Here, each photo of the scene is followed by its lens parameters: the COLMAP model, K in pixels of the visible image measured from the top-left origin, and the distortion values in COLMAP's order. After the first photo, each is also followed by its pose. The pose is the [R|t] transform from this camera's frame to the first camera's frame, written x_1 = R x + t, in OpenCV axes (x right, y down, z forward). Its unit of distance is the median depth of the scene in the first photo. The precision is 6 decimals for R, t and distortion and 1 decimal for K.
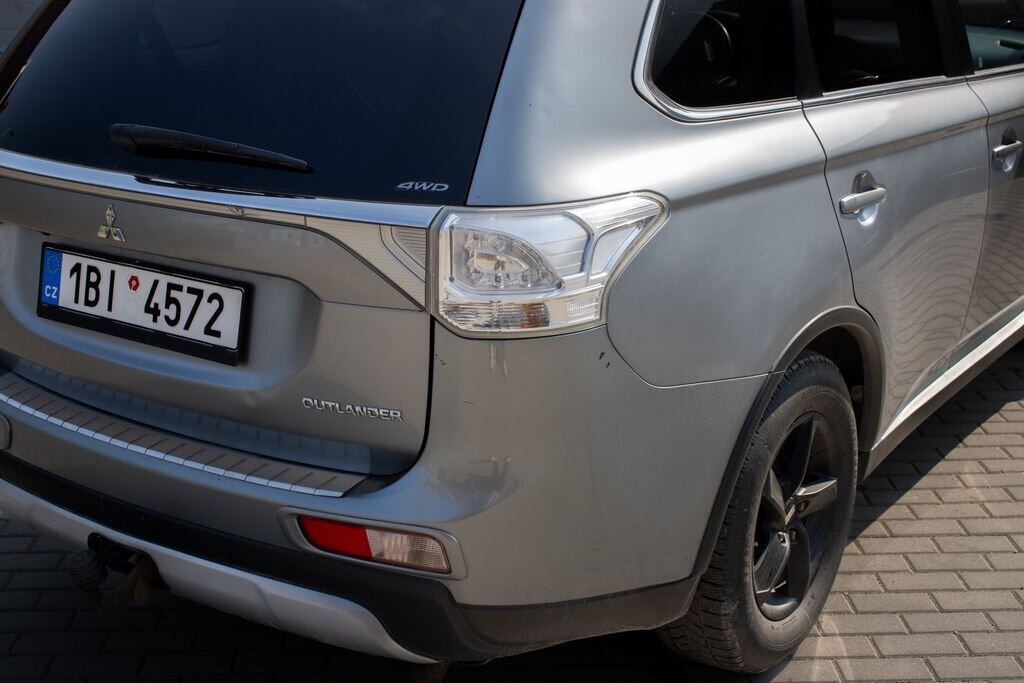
lens RADIAL K [[1531.8, 0, 512.0], [0, 1531.8, 341.5], [0, 0, 1]] dist [-0.009630, 0.020731]
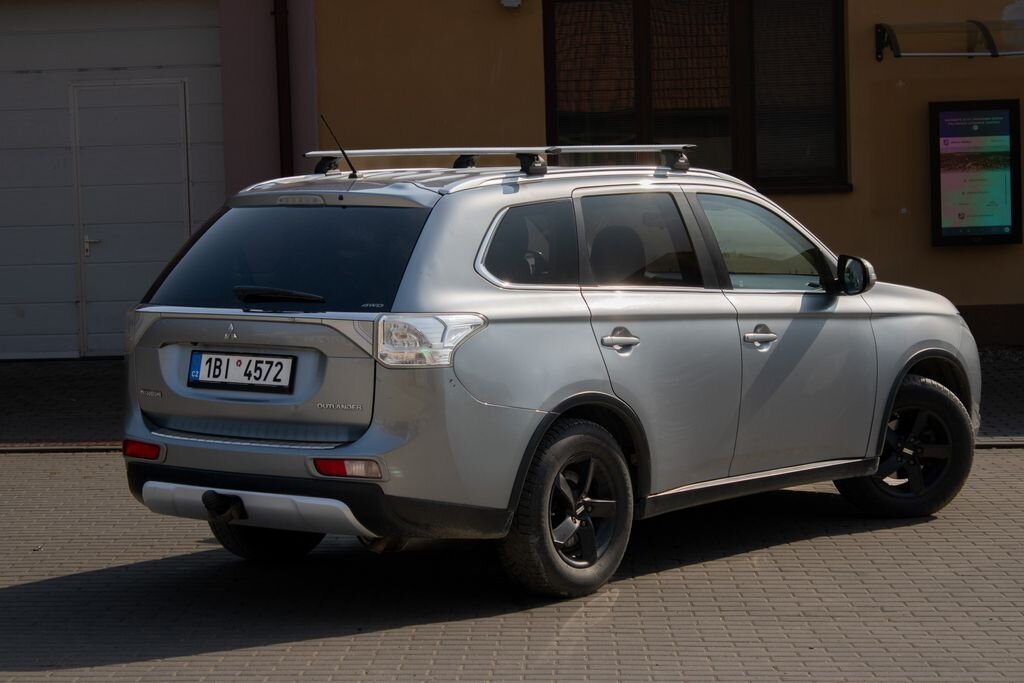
lens RADIAL K [[2933.4, 0, 512.0], [0, 2933.4, 341.5], [0, 0, 1]] dist [0.143266, 0.107921]
pose [[0.997534, -0.001193, -0.070175, 0.413443], [-0.015231, 0.972349, -0.233035, 0.877367], [0.068513, 0.233530, 0.969933, -2.921976]]
